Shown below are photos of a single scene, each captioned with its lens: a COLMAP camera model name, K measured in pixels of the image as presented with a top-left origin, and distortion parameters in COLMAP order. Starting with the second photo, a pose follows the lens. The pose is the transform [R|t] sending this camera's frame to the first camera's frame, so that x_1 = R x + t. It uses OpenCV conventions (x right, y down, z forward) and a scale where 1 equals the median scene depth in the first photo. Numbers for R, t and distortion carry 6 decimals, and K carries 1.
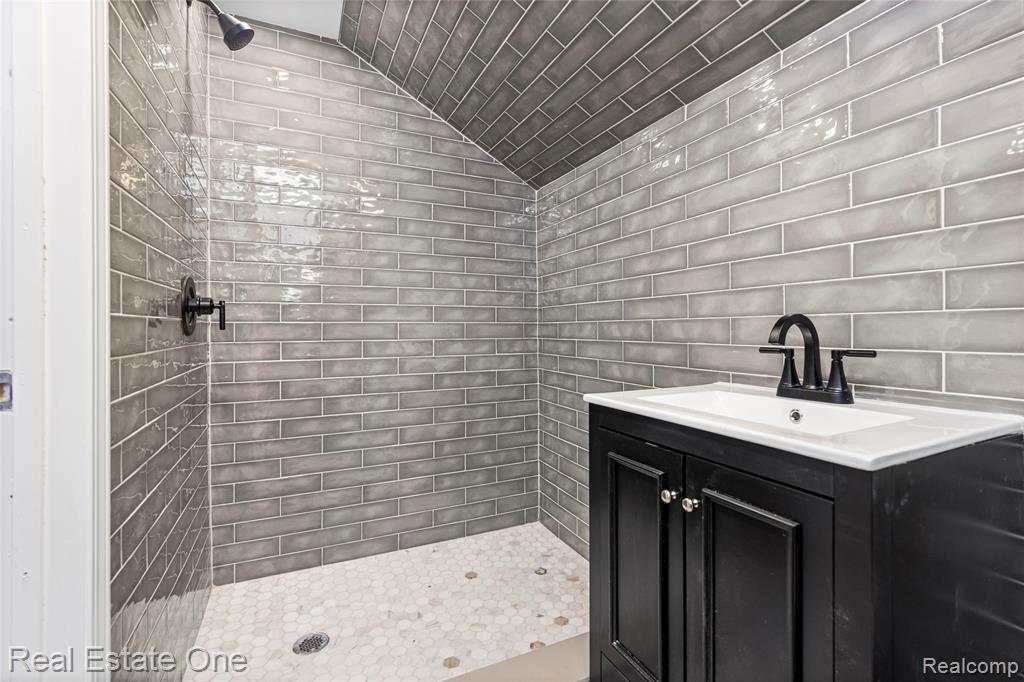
lens RADIAL K [[449.2, 0, 510.3], [0, 449.2, 333.3], [0, 0, 1]] dist [-0.000263, -0.001352]
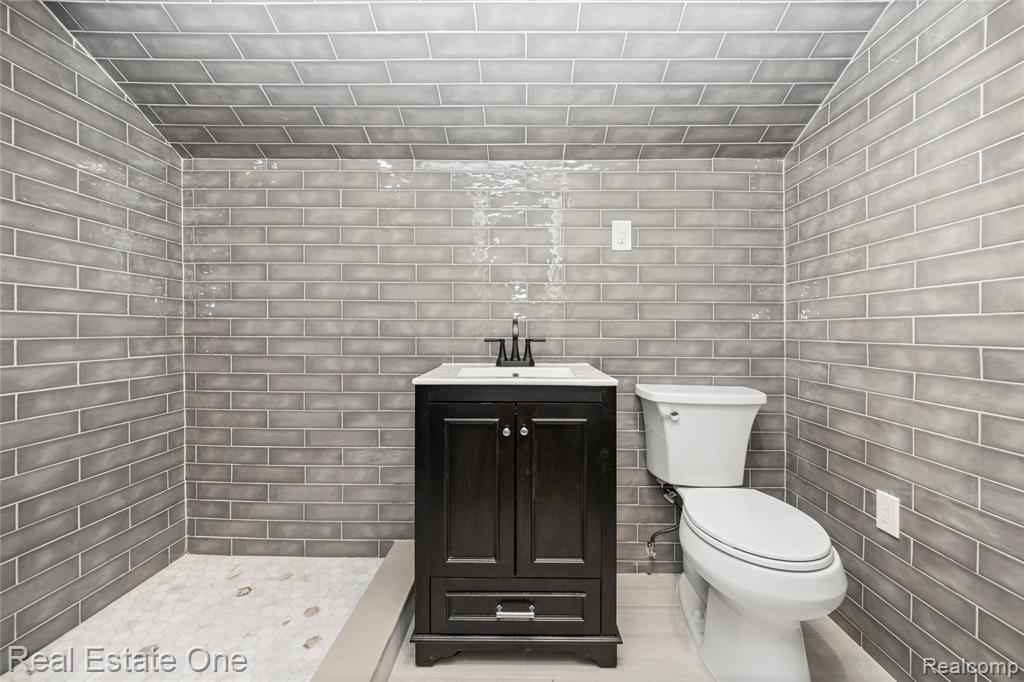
lens RADIAL K [[379.3, 0, 515.6], [0, 379.3, 336.4], [0, 0, 1]] dist [-0.011999, -0.000301]
pose [[0.432902, -0.007595, 0.901409, -0.369454], [-0.000224, 0.999964, 0.008533, 0.006812], [-0.901441, -0.003896, 0.432884, 0.176038]]
